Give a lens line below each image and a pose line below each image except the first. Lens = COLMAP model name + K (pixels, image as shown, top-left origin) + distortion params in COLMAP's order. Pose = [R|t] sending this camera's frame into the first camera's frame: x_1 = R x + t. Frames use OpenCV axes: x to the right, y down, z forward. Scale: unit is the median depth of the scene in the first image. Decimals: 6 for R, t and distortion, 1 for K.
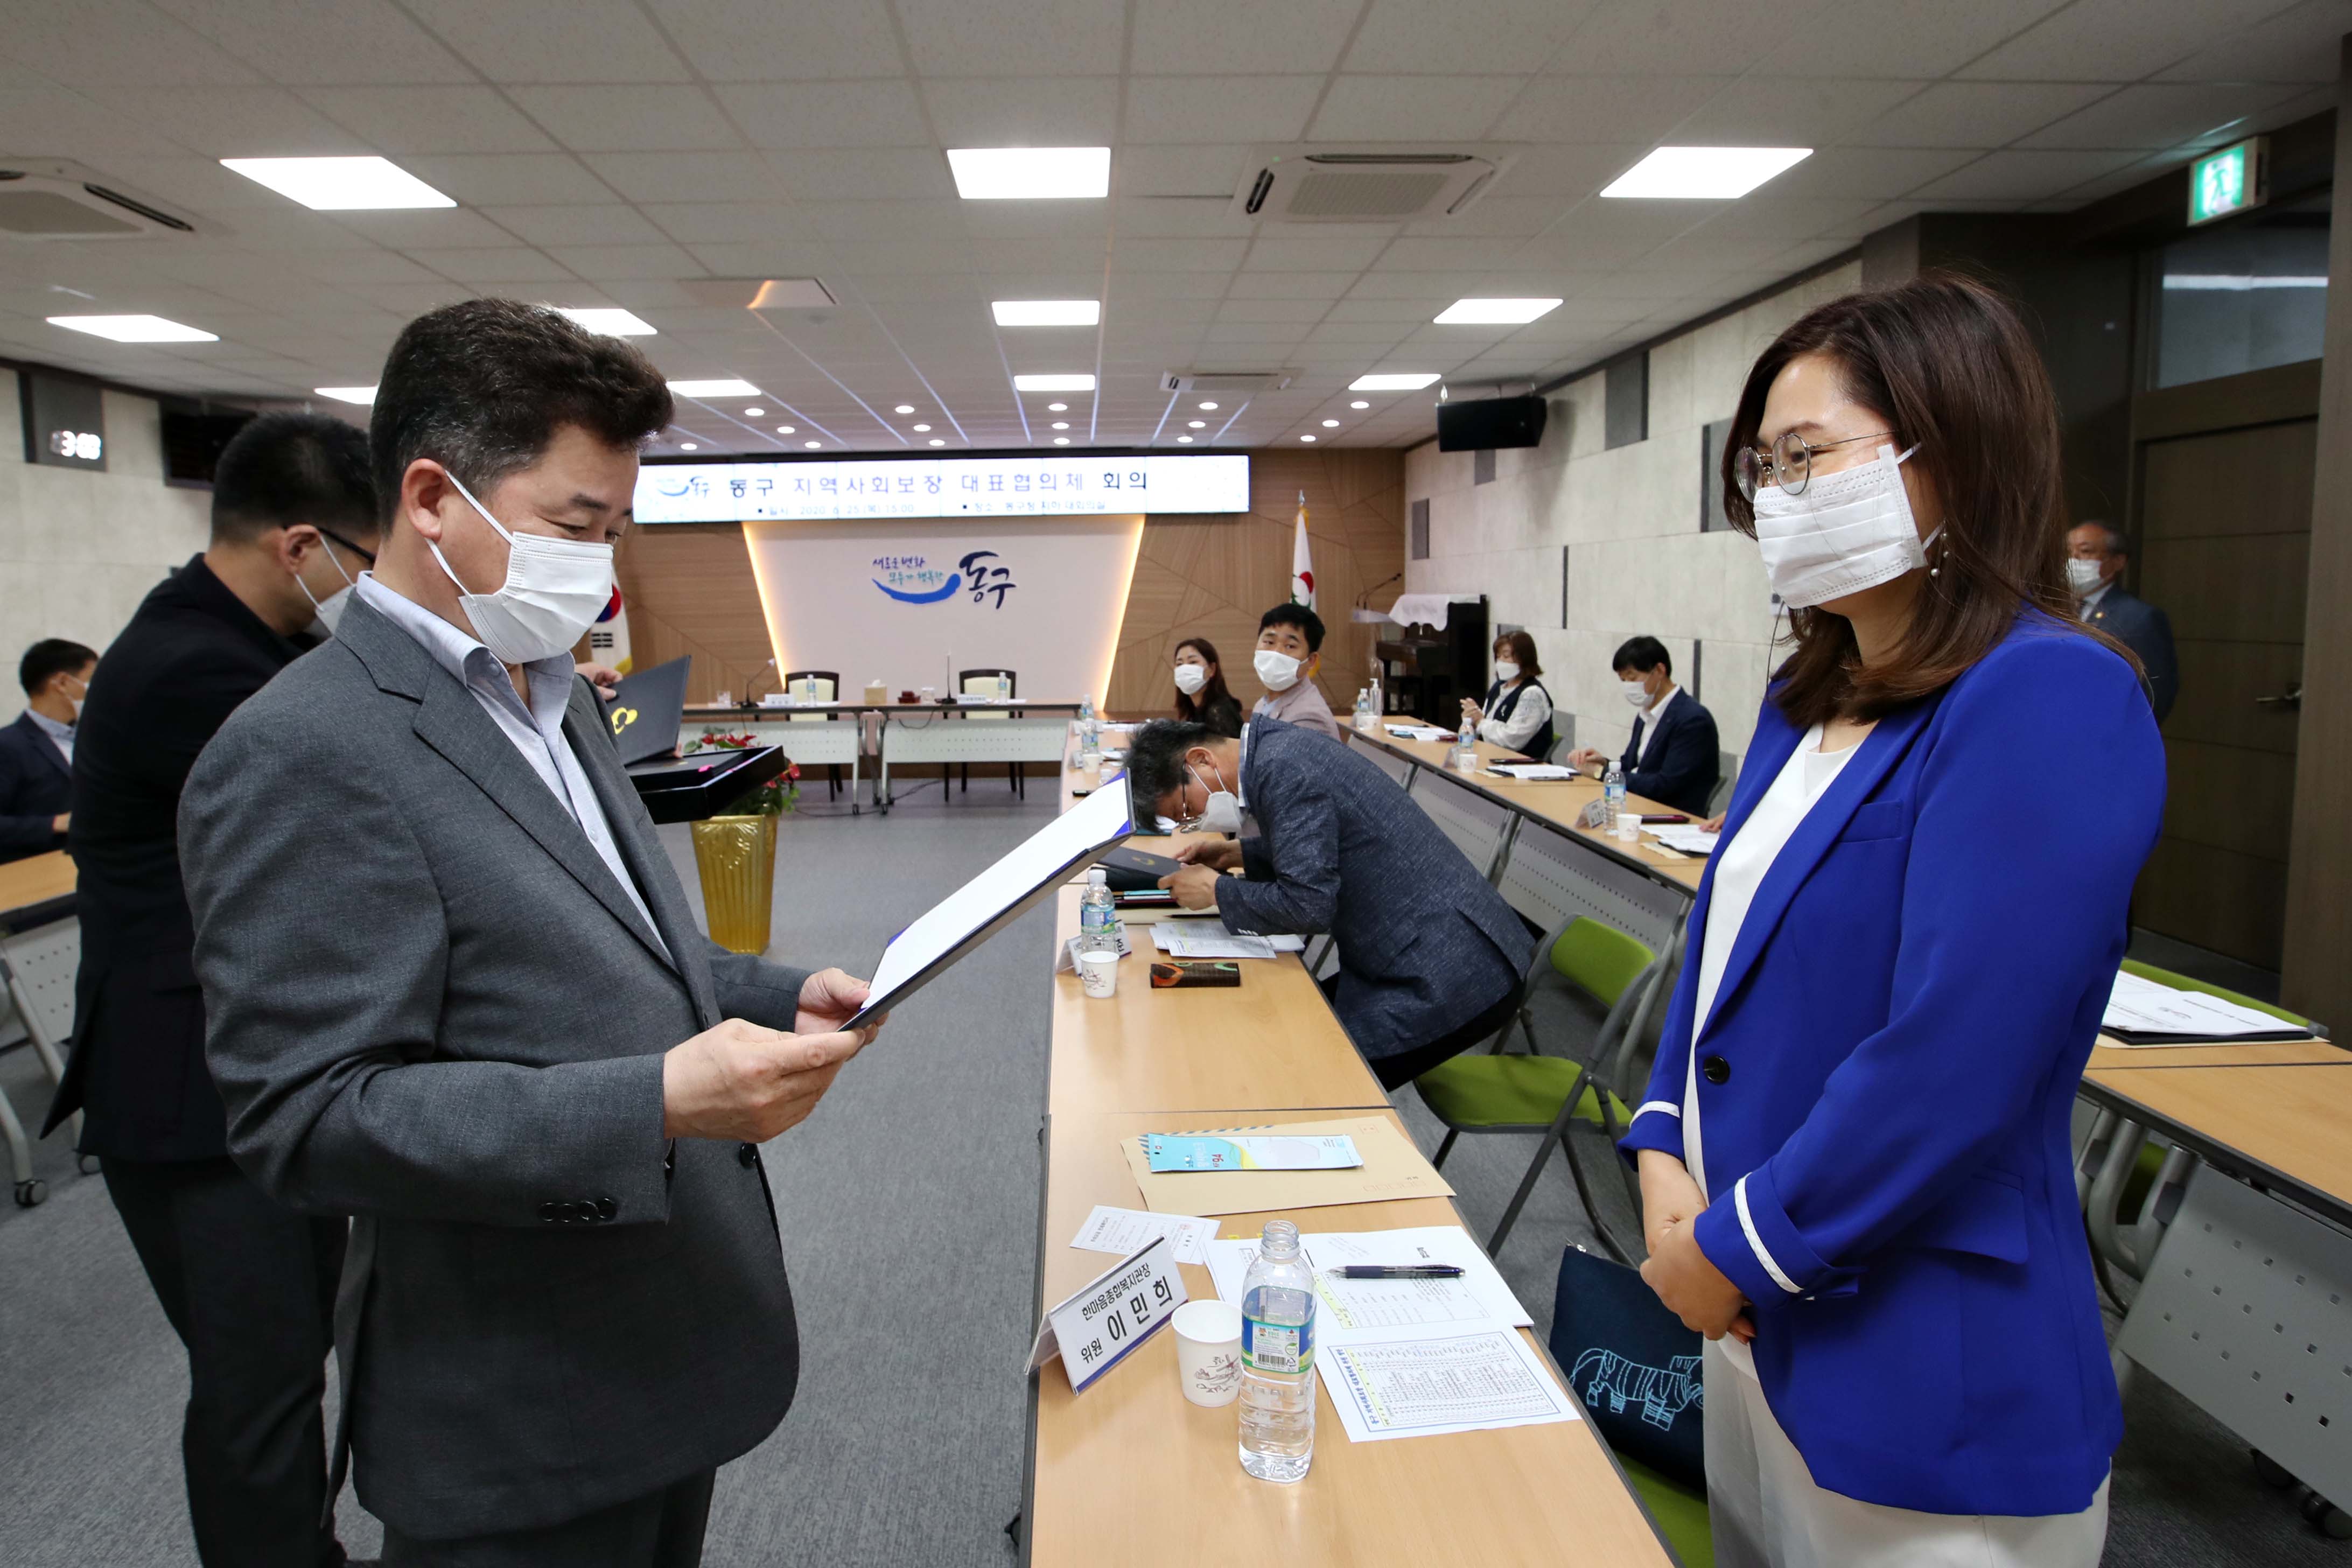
lens RADIAL K [[1350.7, 0, 1107.1], [0, 1350.7, 706.1], [0, 0, 1]] dist [-0.075184, 0.053969]
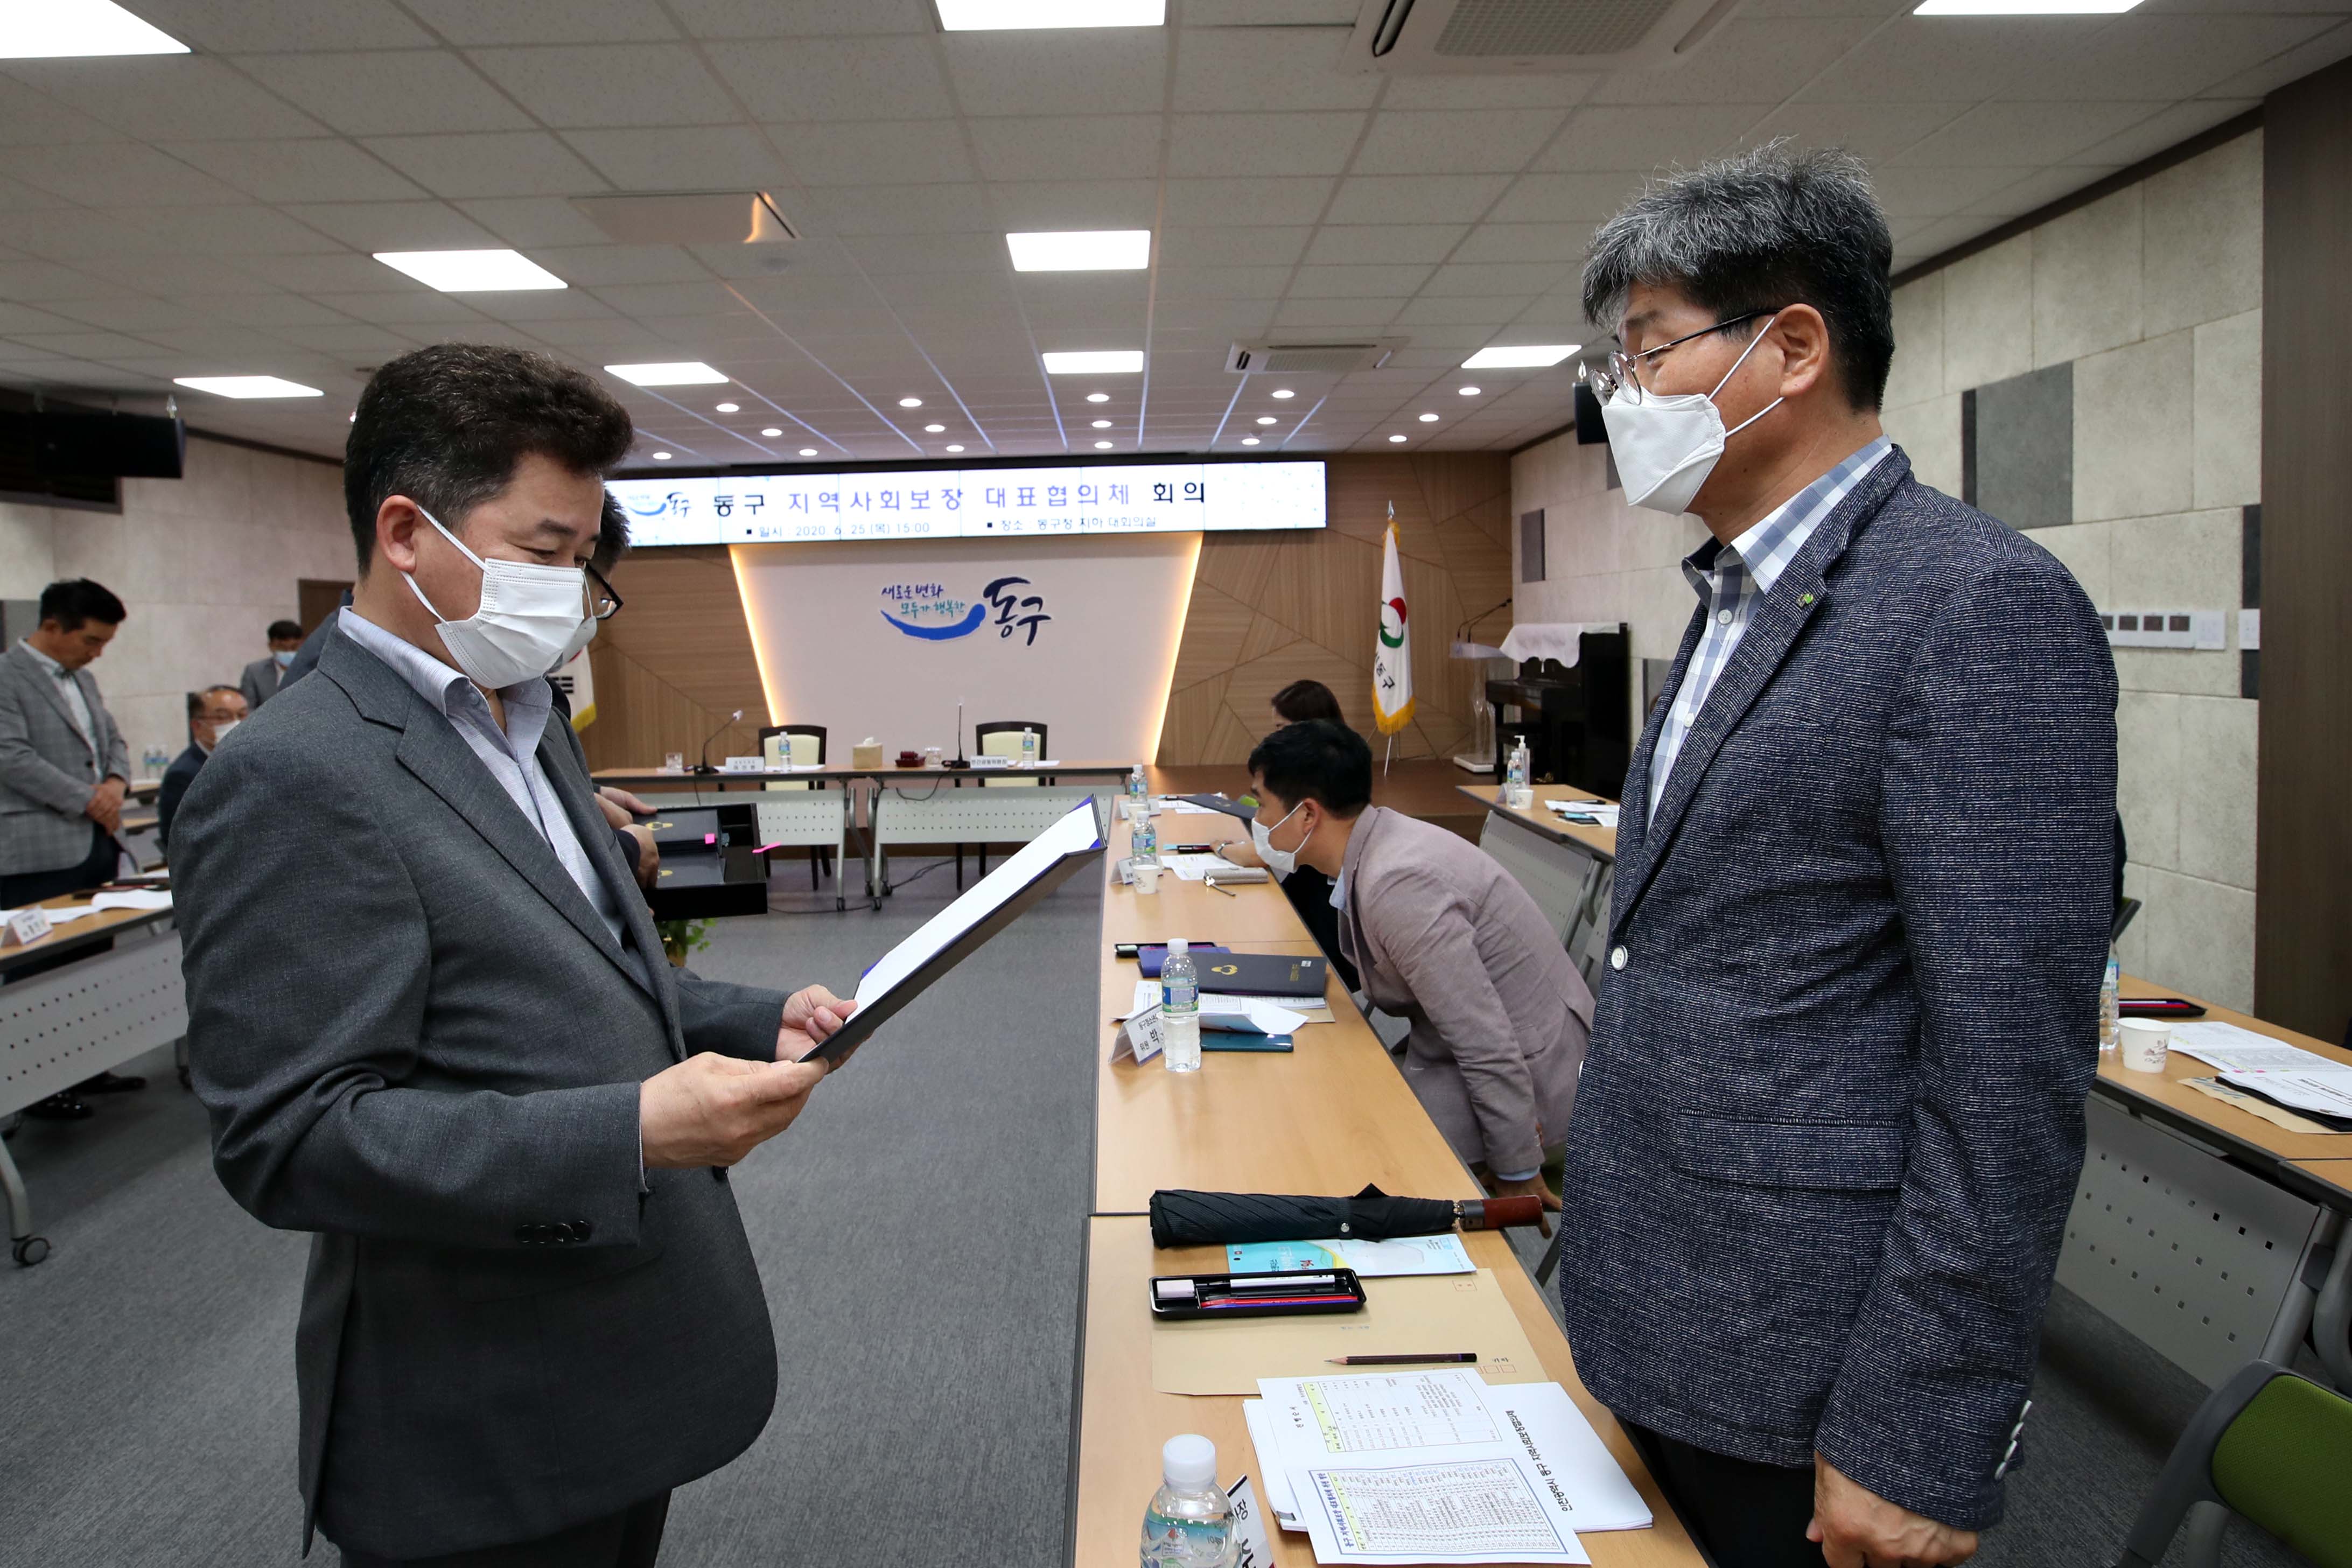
lens RADIAL K [[1266.8, 0, 1158.3], [0, 1266.8, 655.4], [0, 0, 1]] dist [-0.105961, 0.000310]
pose [[0.999951, -0.008357, 0.005398, -0.005657], [0.008673, 0.998075, -0.061414, -0.020075], [-0.004874, 0.061458, 0.998098, 0.256813]]
